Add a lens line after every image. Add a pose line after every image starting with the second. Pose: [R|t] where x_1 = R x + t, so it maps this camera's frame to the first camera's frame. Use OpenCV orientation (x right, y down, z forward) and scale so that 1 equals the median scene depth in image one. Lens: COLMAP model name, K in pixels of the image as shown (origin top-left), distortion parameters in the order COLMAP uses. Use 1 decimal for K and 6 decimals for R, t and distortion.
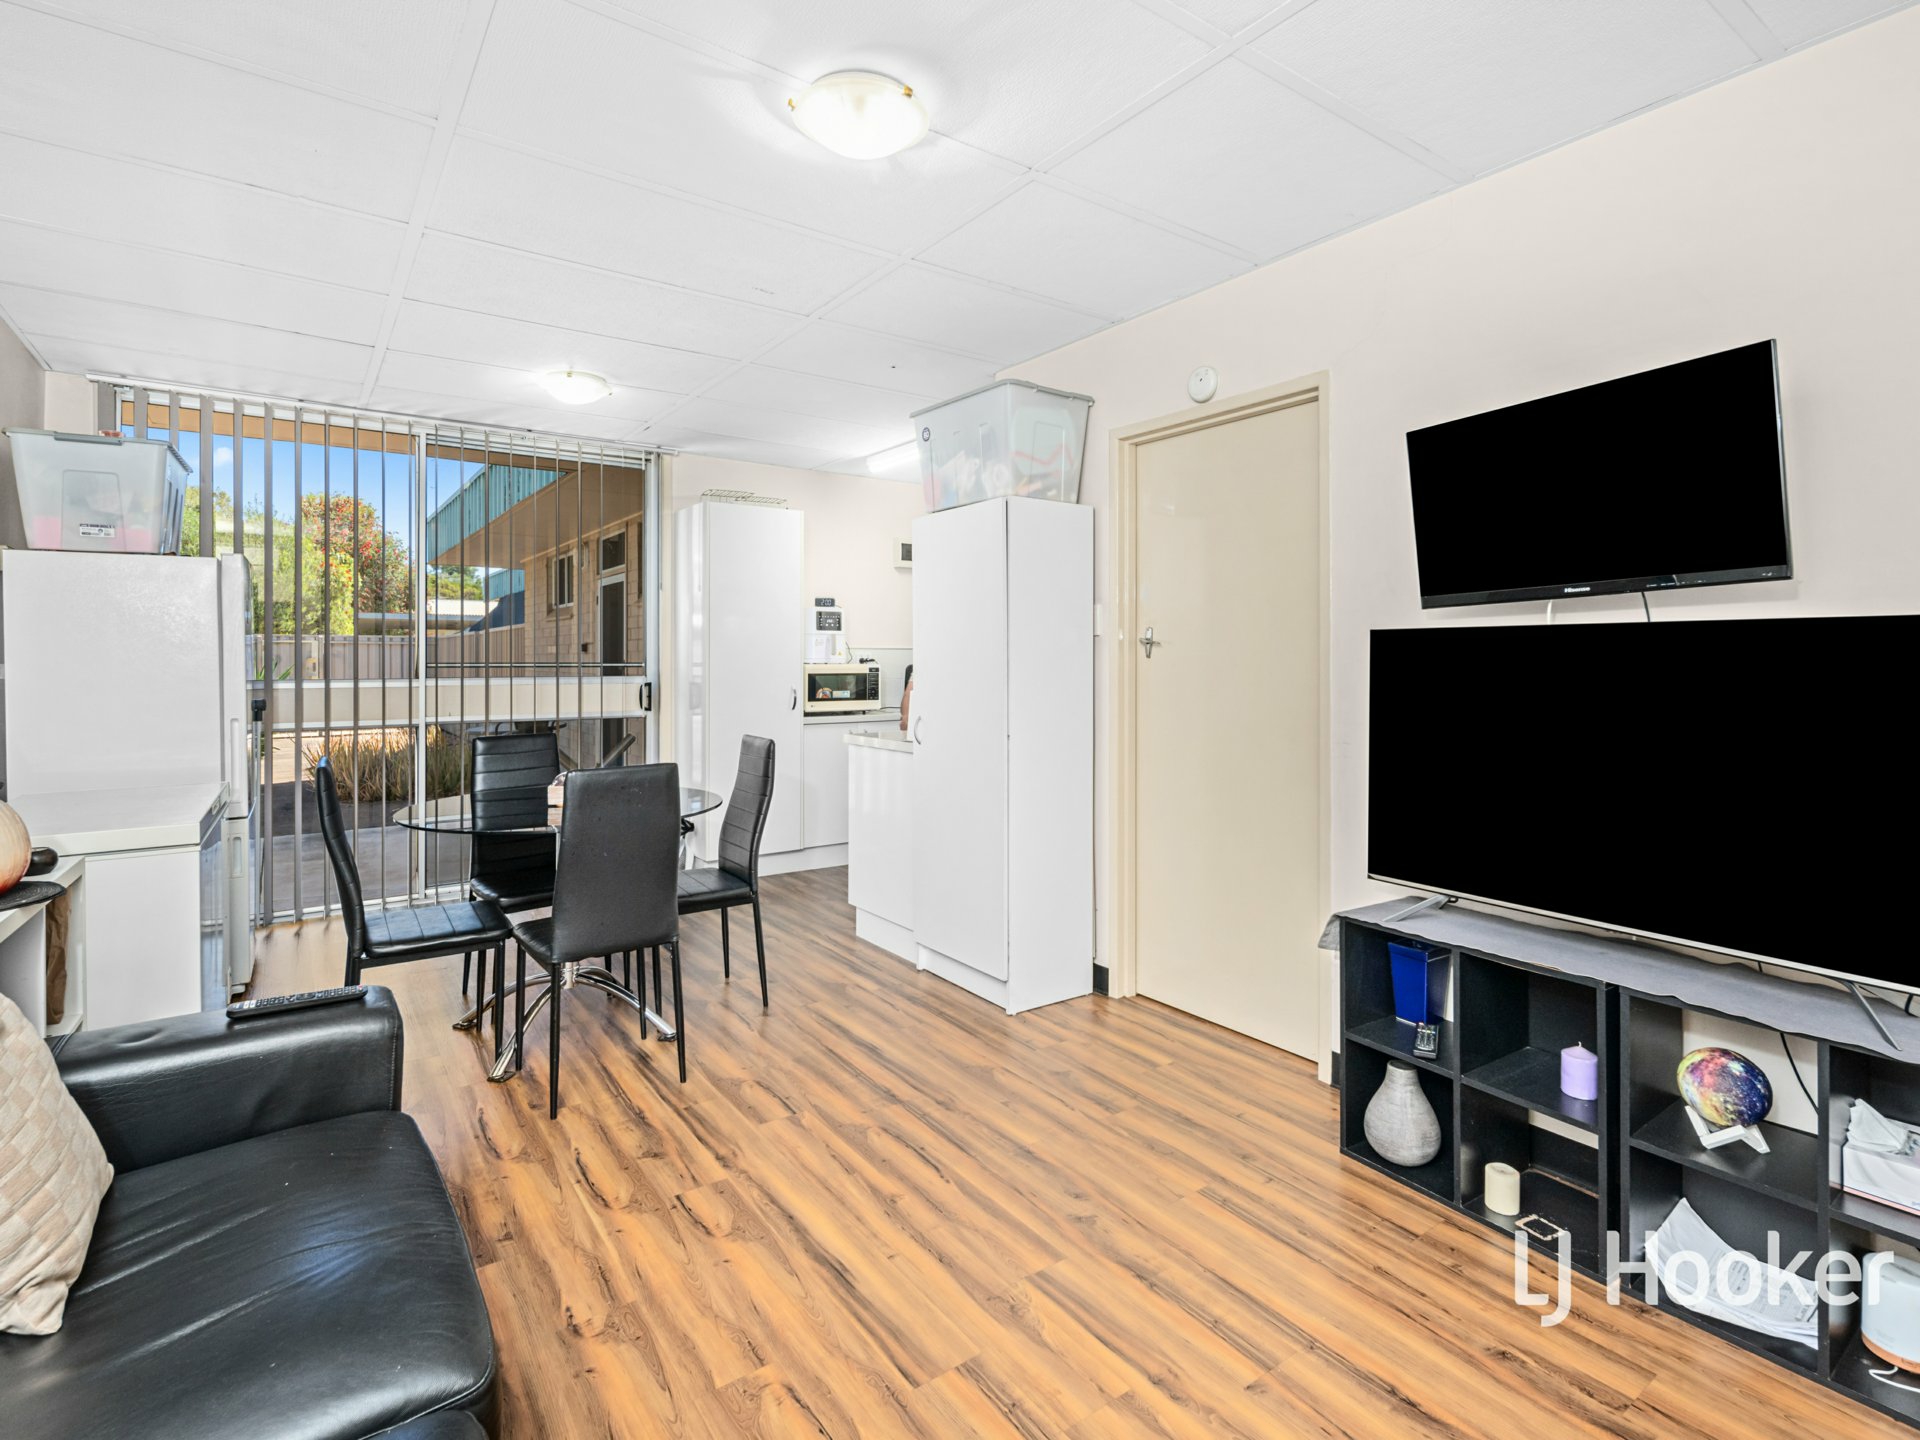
lens RADIAL K [[941.9, 0, 961.2], [0, 941.9, 651.0], [0, 0, 1]] dist [-0.000657, -0.000335]
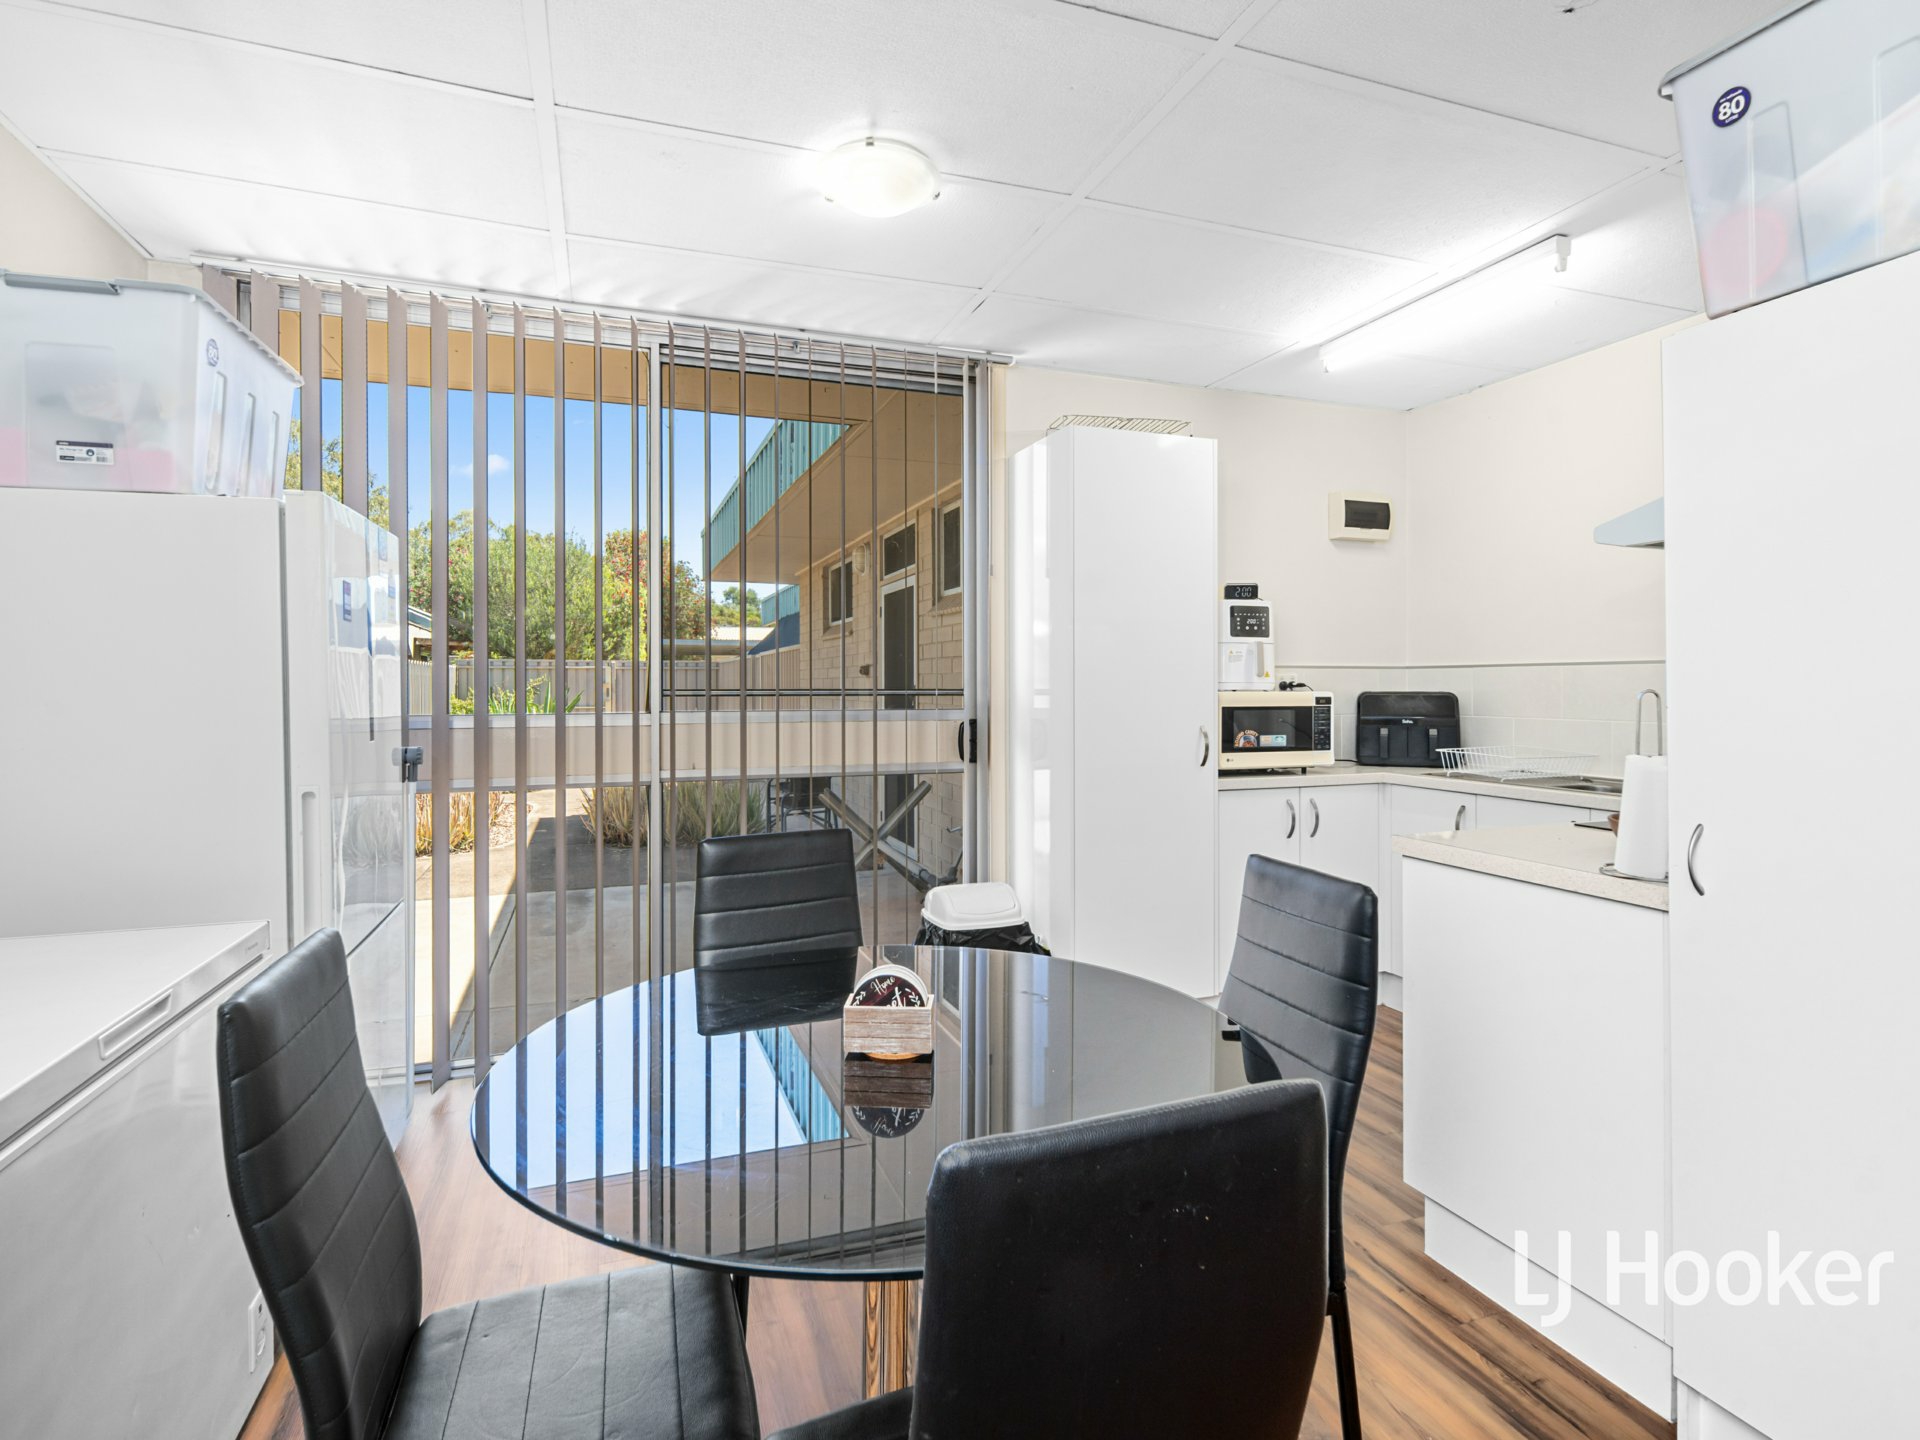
lens RADIAL K [[941.9, 0, 961.2], [0, 941.9, 651.0], [0, 0, 1]] dist [-0.000657, -0.000335]
pose [[0.964790, -0.010322, -0.262820, -0.163381], [0.003328, 0.999629, -0.027042, 0.003753], [0.263001, 0.025215, 0.964466, 0.361253]]
